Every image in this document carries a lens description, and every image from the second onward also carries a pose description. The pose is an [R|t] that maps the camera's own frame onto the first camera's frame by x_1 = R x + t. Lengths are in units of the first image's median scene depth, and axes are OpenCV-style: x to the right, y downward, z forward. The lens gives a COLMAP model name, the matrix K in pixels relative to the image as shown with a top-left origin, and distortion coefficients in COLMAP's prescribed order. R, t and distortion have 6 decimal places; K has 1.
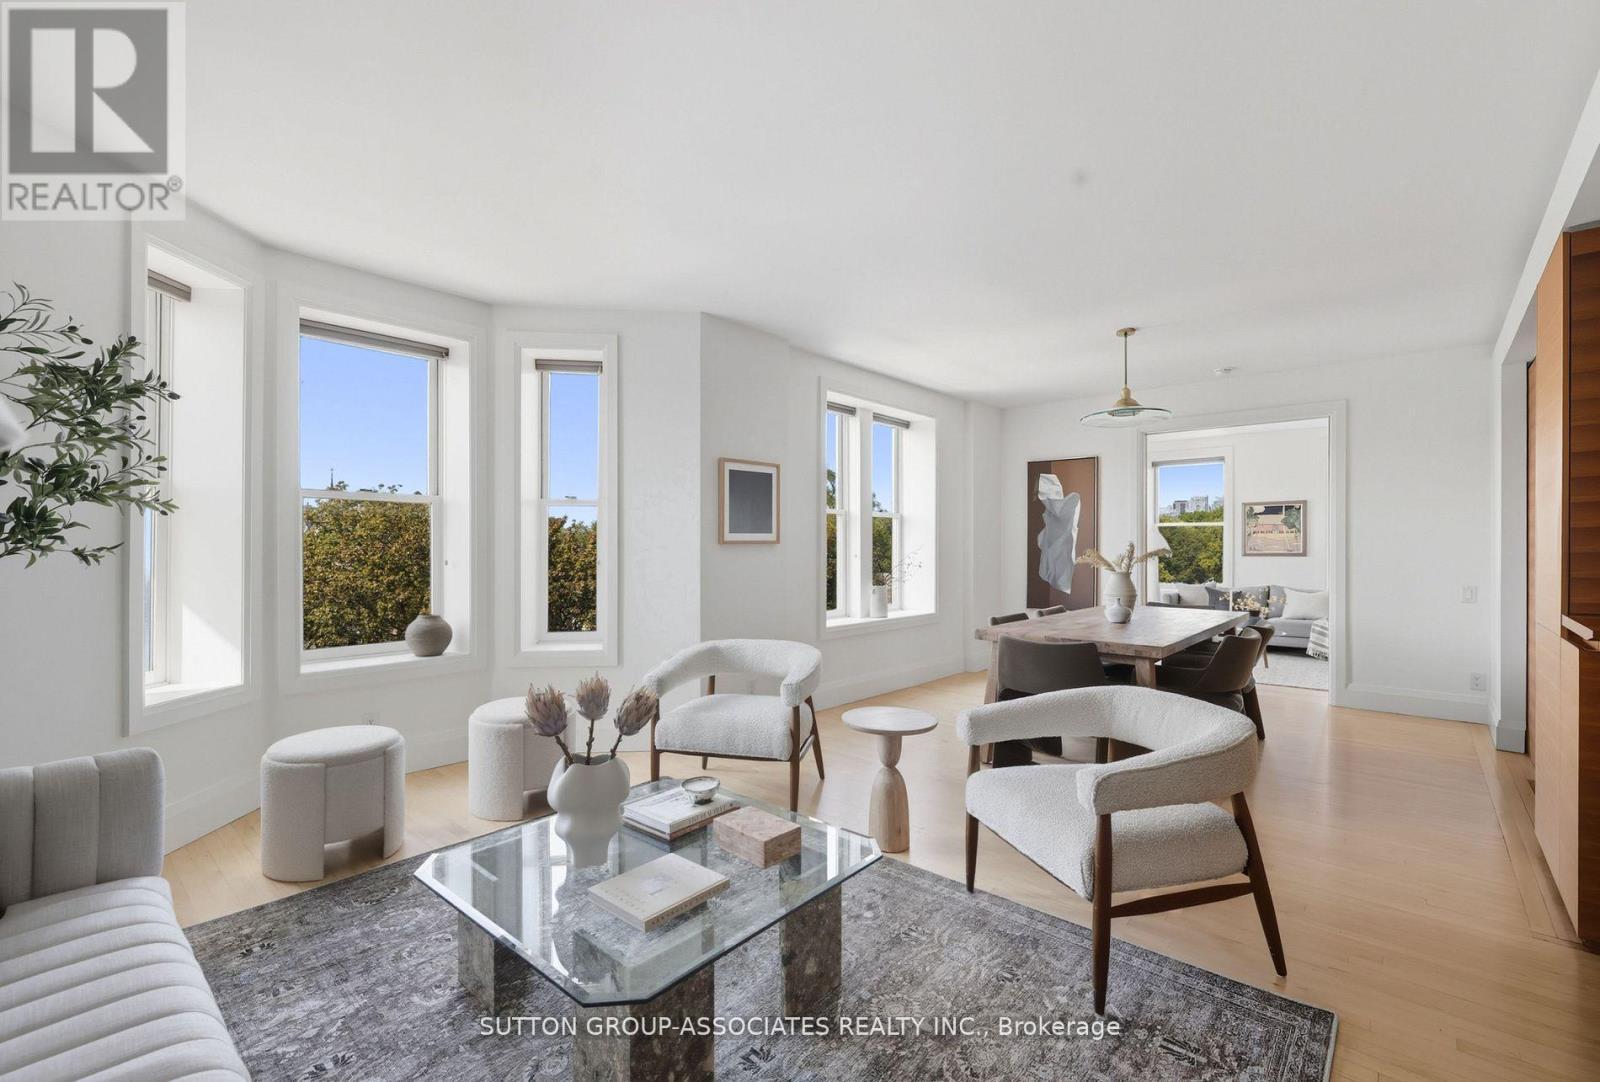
lens RADIAL K [[706.6, 0, 800.0], [0, 706.6, 541.0], [0, 0, 1]] dist [0.005448, 0.000524]
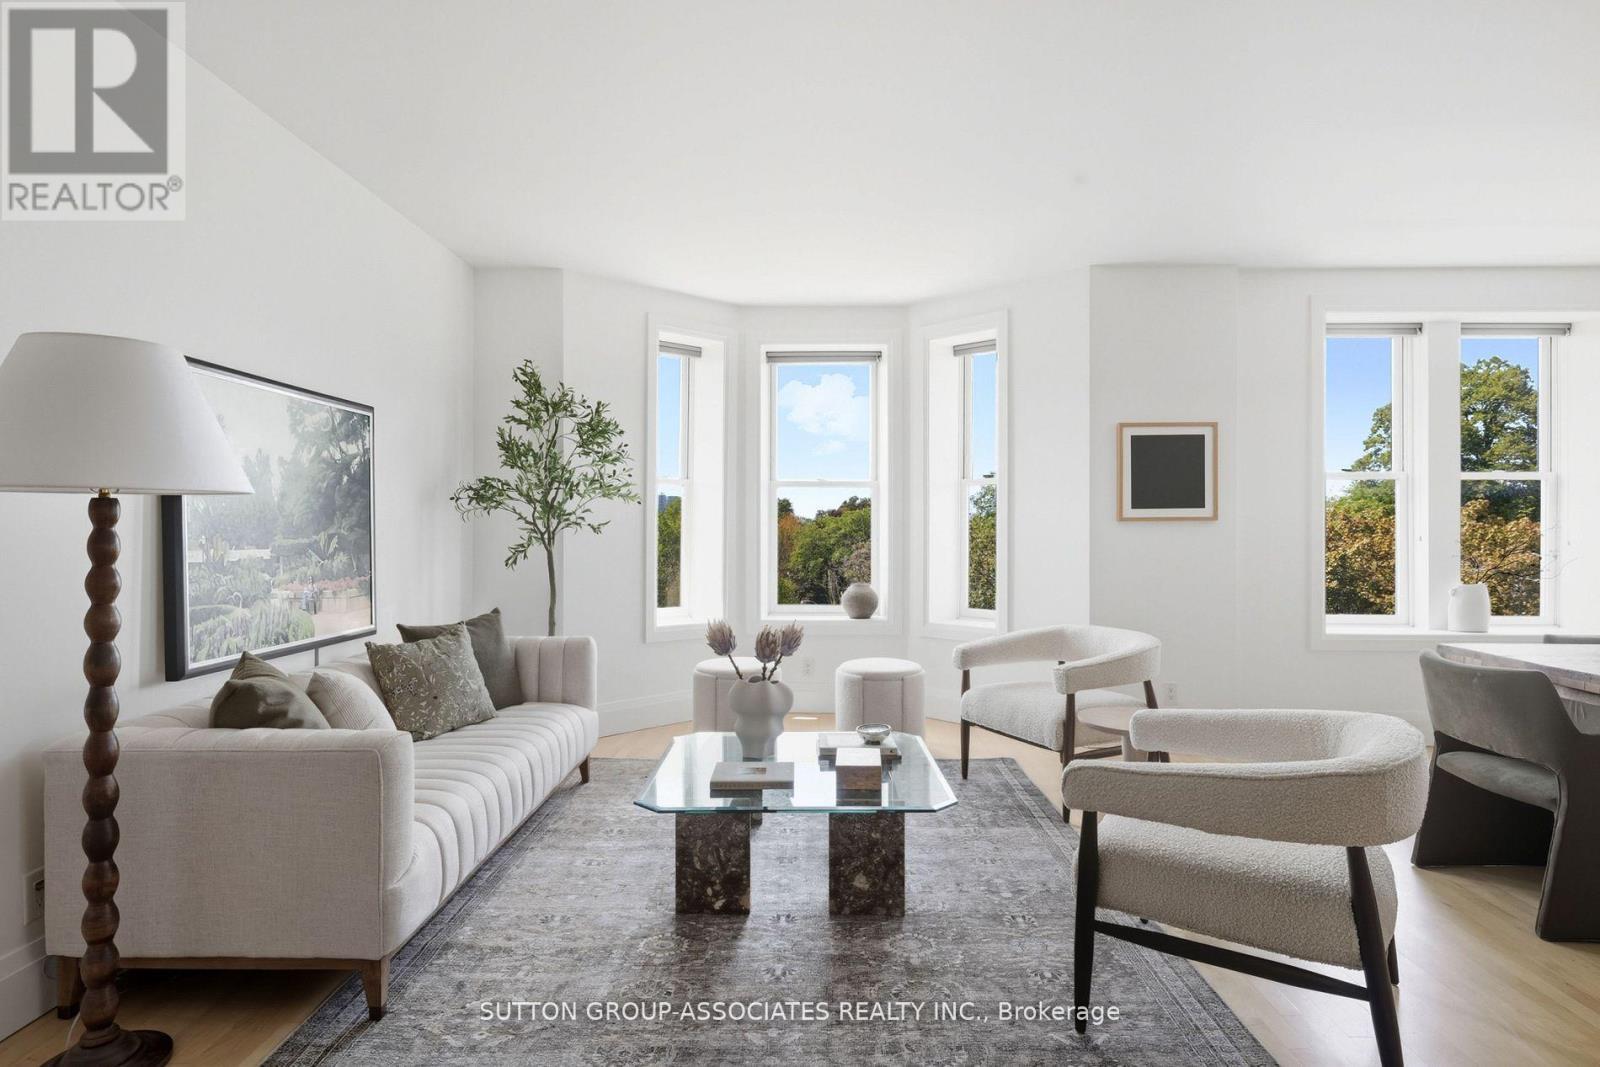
lens RADIAL K [[843.0, 0, 800.0], [0, 843.0, 533.5], [0, 0, 1]] dist [-0.001553, 0.000315]
pose [[0.649725, -0.000061, -0.760169, 0.434434], [0.005555, 0.999974, 0.004668, 0.012403], [0.760149, -0.007255, 0.649708, 0.017340]]
